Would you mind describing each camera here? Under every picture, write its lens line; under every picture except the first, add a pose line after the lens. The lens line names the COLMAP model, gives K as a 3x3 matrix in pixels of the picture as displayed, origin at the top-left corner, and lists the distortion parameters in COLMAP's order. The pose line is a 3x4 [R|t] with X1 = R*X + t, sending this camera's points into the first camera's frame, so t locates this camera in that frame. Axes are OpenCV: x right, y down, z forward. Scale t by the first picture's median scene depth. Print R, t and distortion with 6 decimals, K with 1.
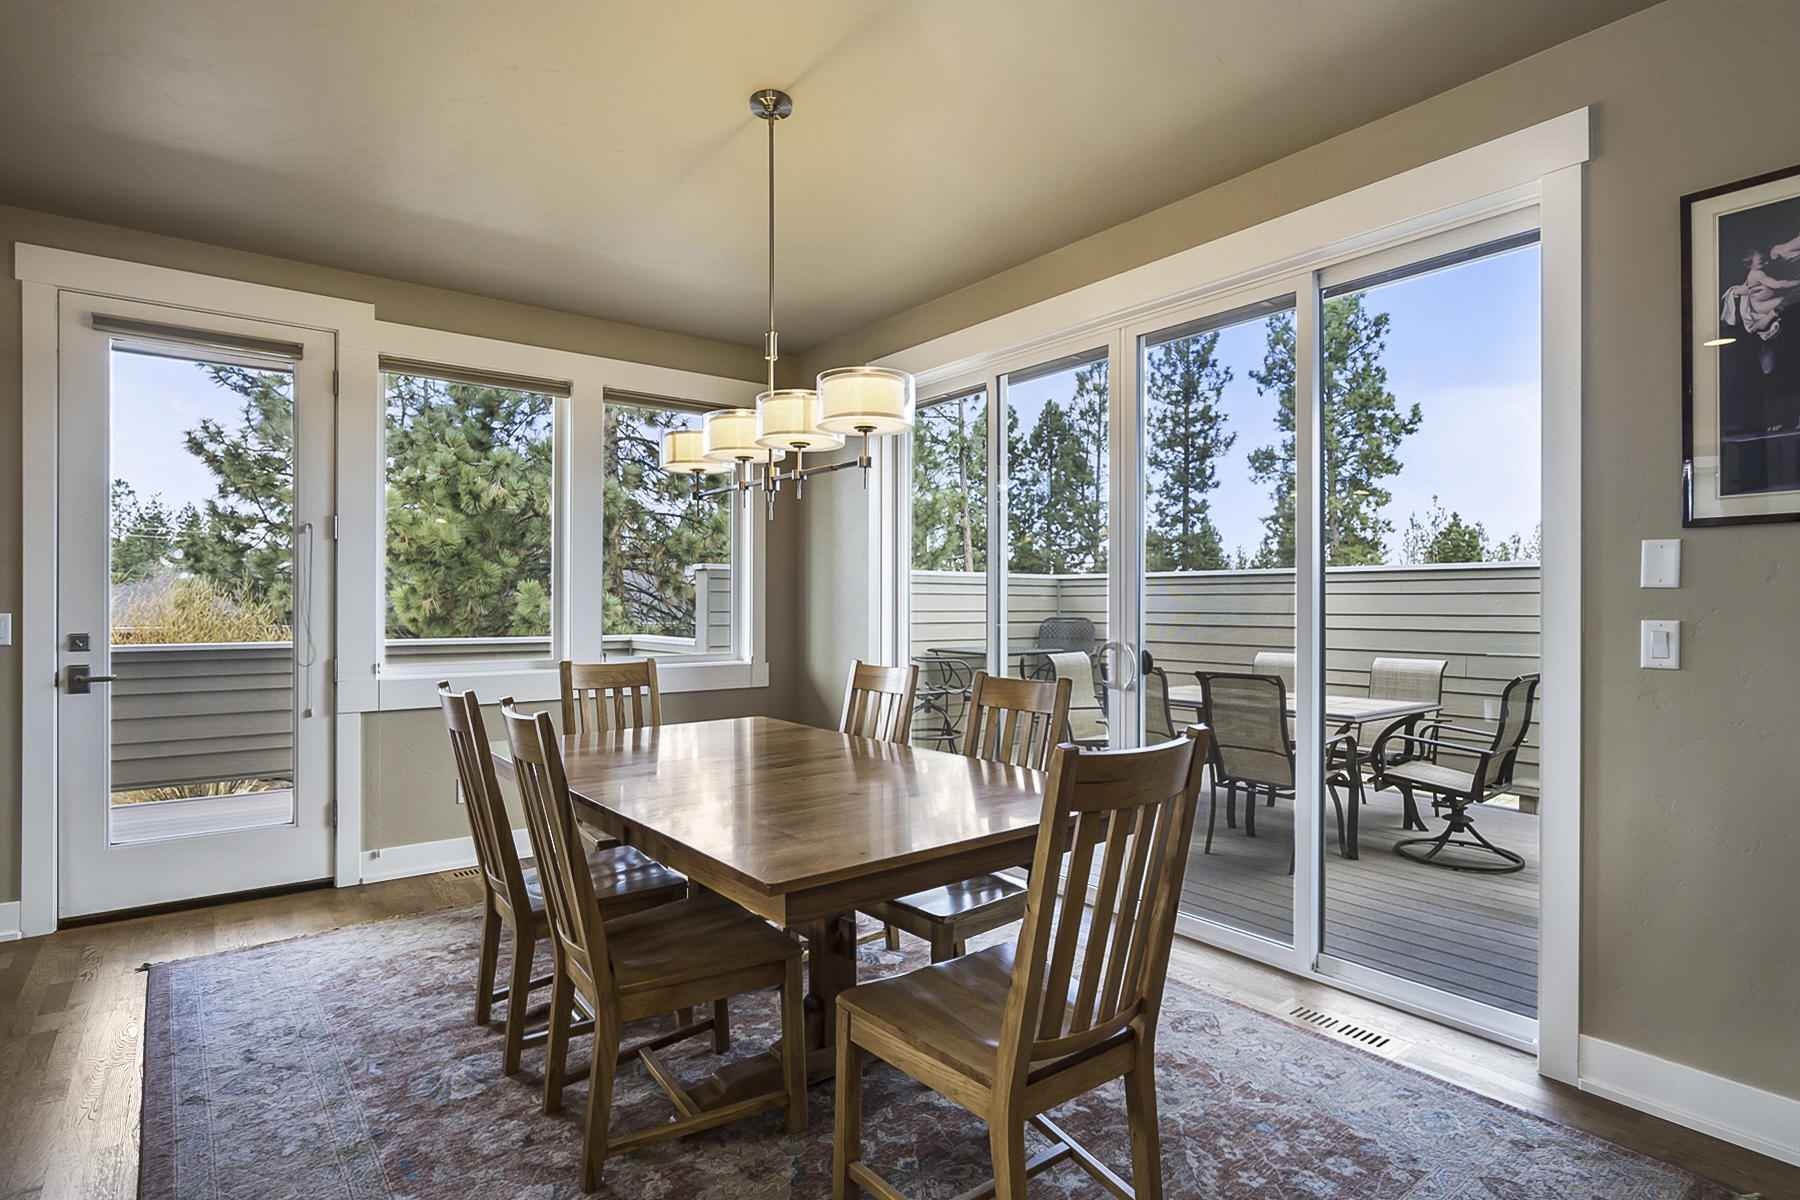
lens RADIAL K [[906.0, 0, 900.0], [0, 906.0, 600.0], [0, 0, 1]] dist [-0.001472, 0.000571]
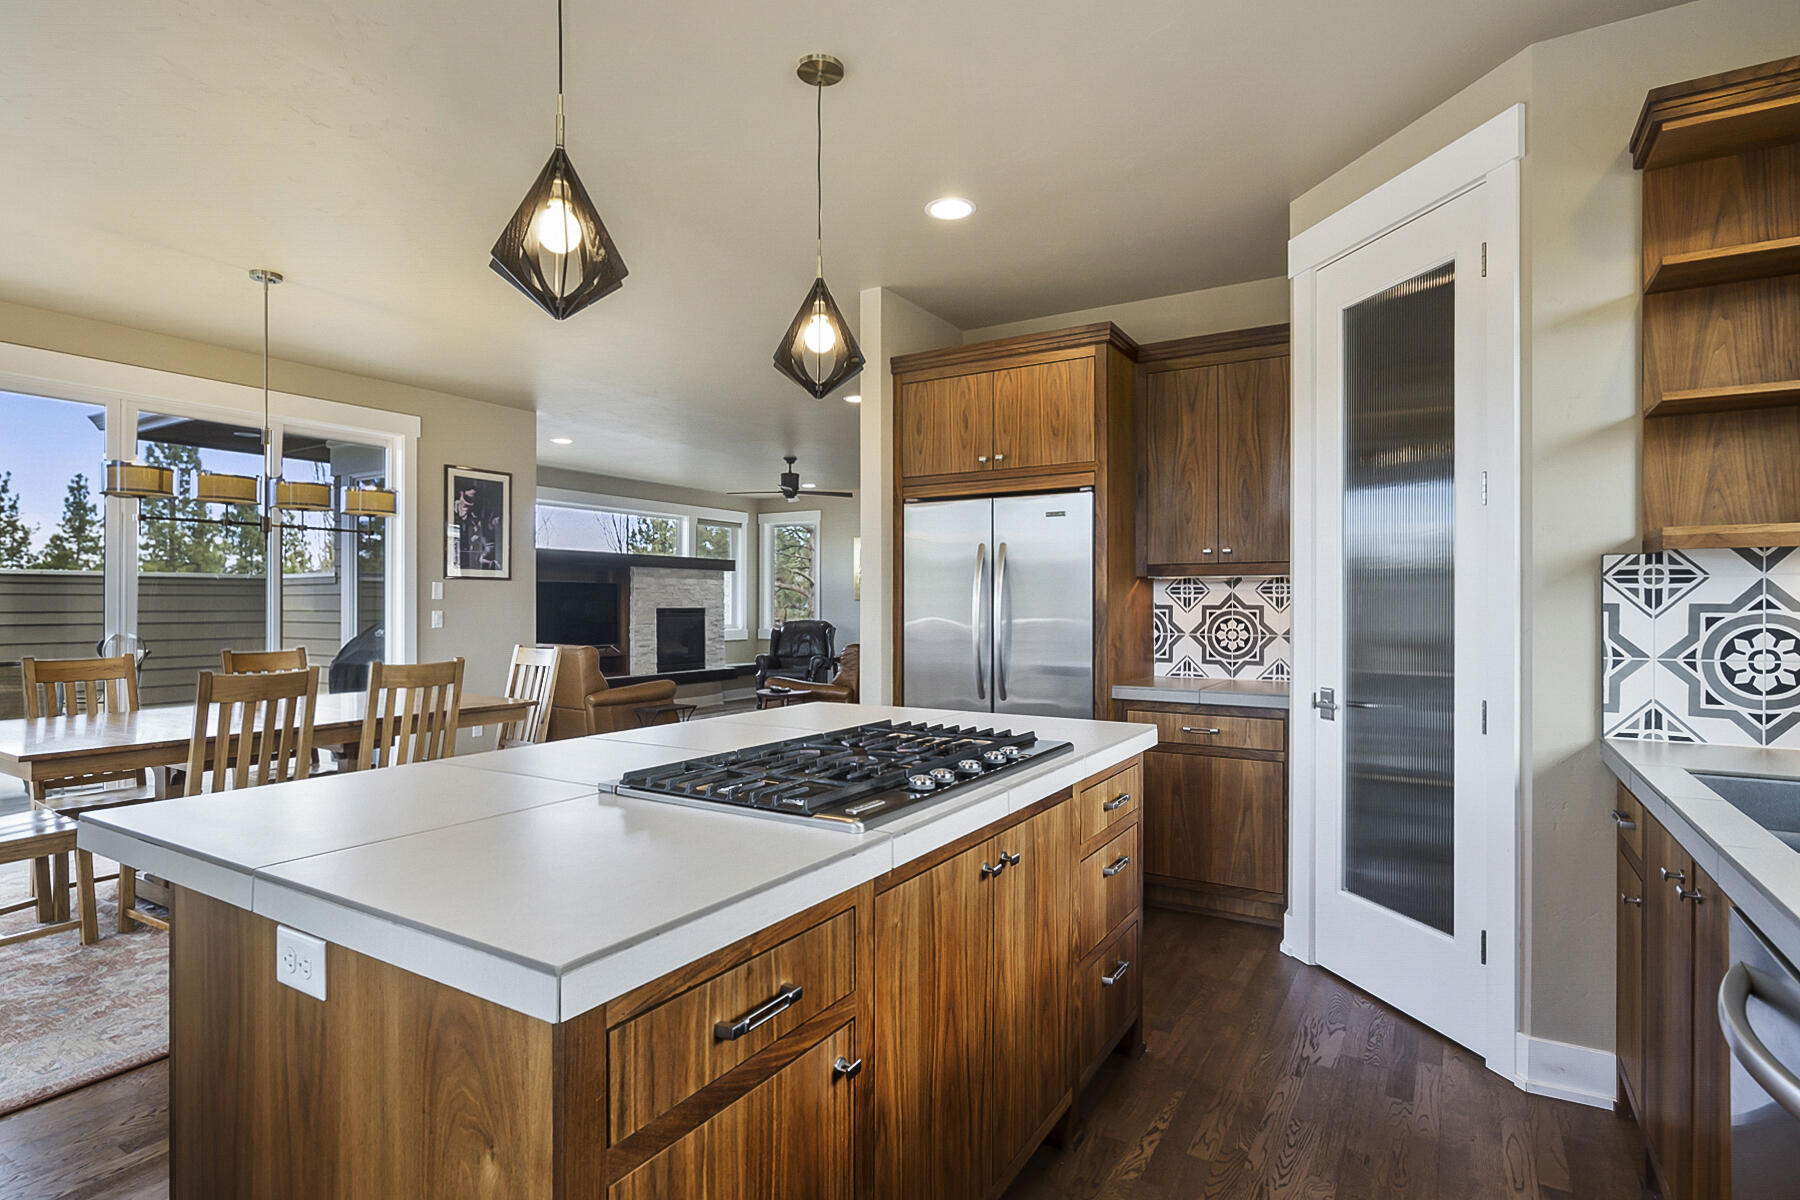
lens RADIAL K [[906.0, 0, 900.0], [0, 906.0, 600.0], [0, 0, 1]] dist [-0.001472, 0.000571]
pose [[-0.353517, 0.001435, 0.935427, -0.623590], [-0.006278, 0.999973, -0.003907, -0.002823], [-0.935407, -0.007254, -0.353499, 0.176047]]
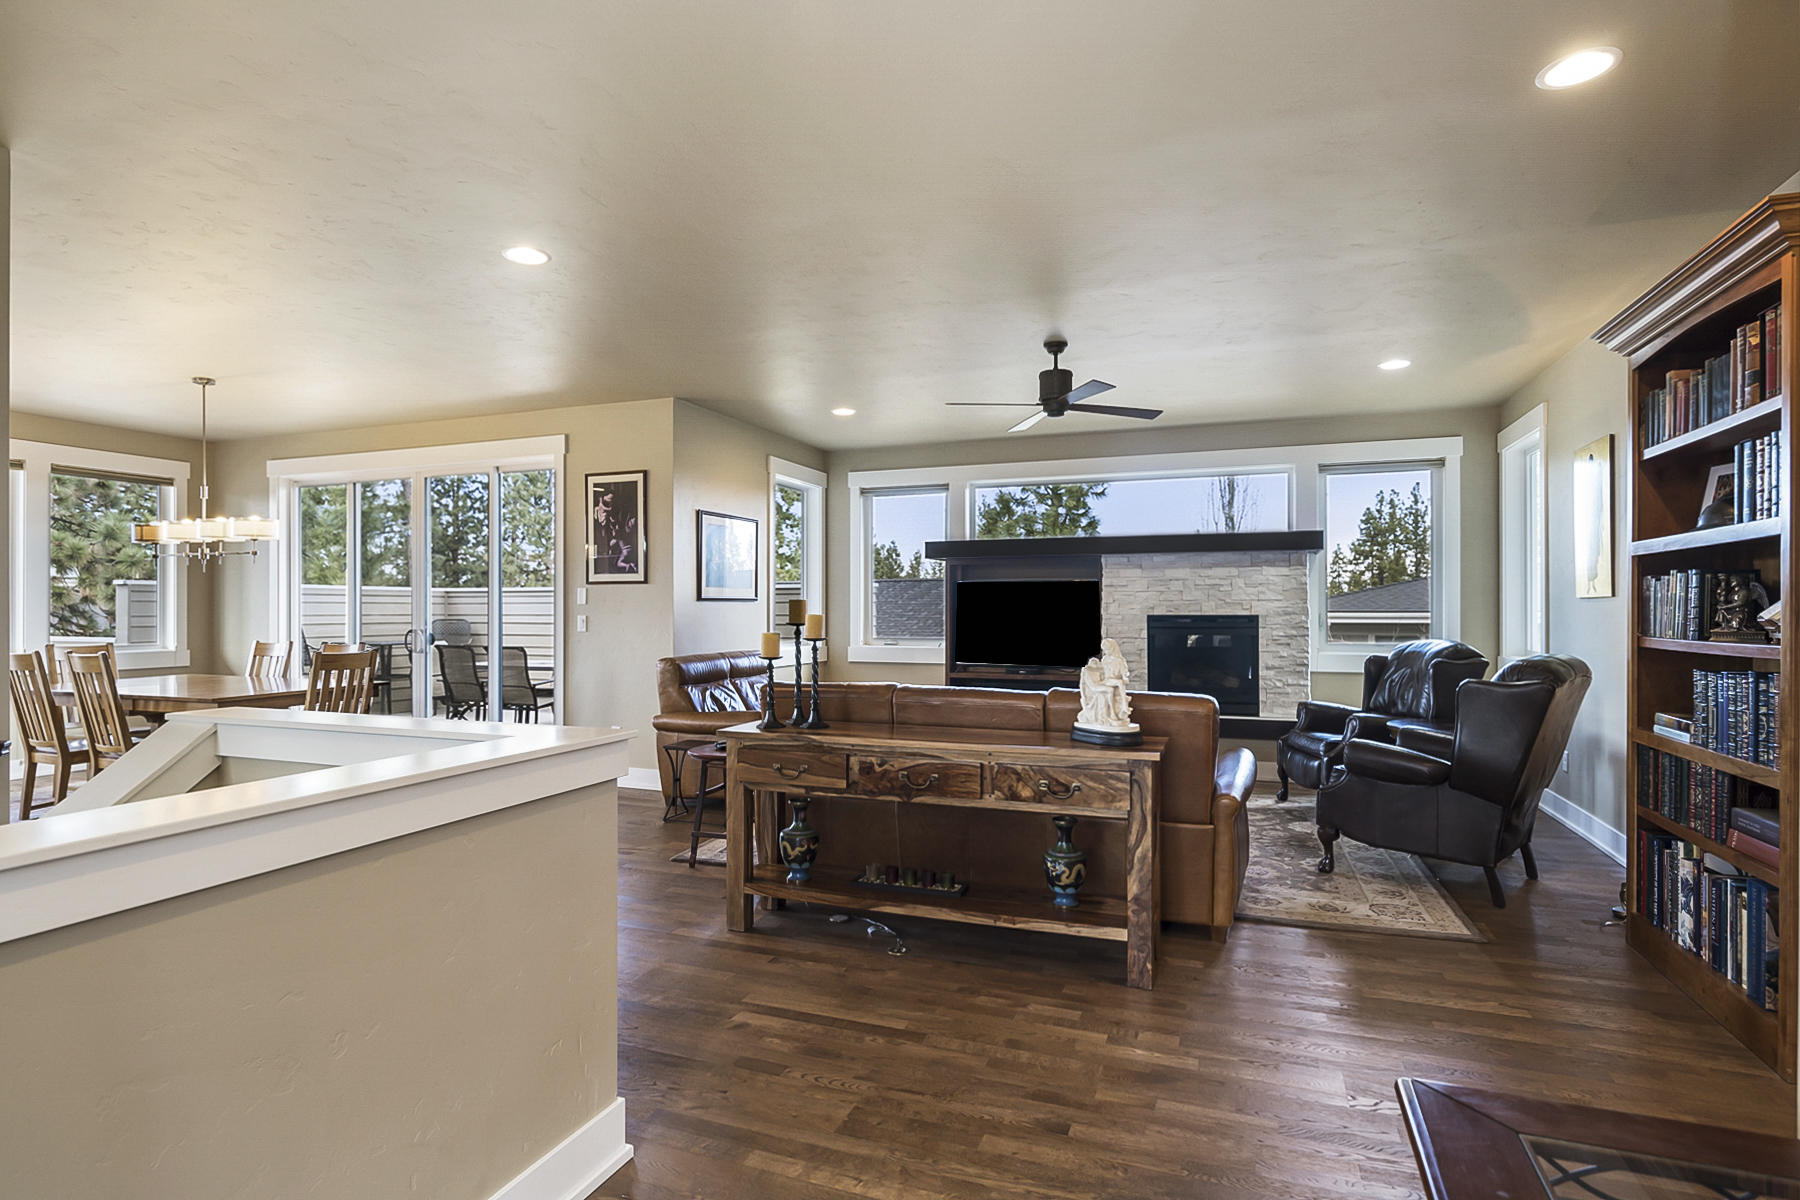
lens RADIAL K [[910.5, 0, 907.4], [0, 910.5, 607.8], [0, 0, 1]] dist [-0.016628, 0.000098]
pose [[0.851105, -0.001909, 0.524992, 0.051535], [-0.000206, 0.999992, 0.003971, -0.004179], [-0.524996, -0.003488, 0.851098, -0.560891]]
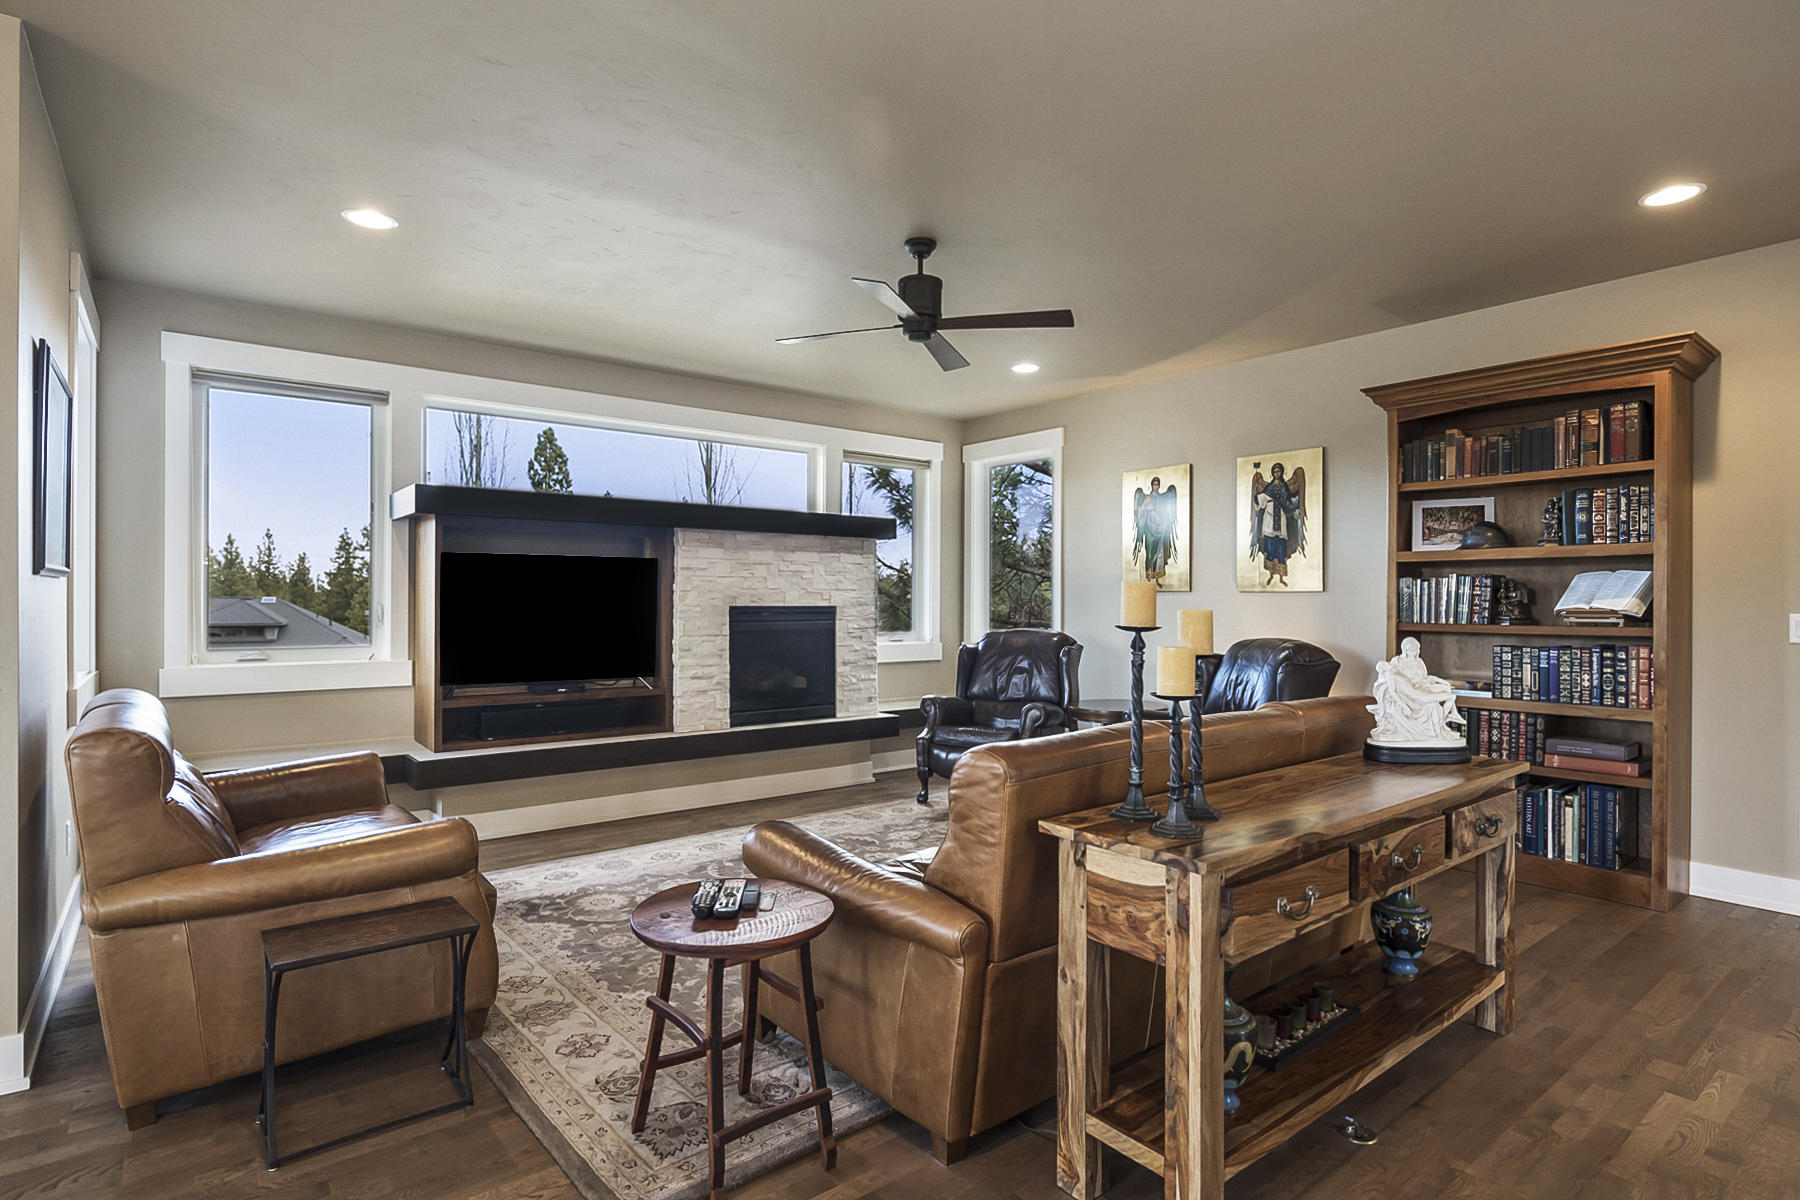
lens RADIAL K [[907.5, 0, 891.8], [0, 907.5, 614.7], [0, 0, 1]] dist [-0.008569, 0.000541]
pose [[-0.002683, -0.019200, 0.999812, 0.004624], [-0.008923, 0.999776, 0.019175, -0.002030], [-0.999957, -0.008870, -0.002853, -0.074541]]
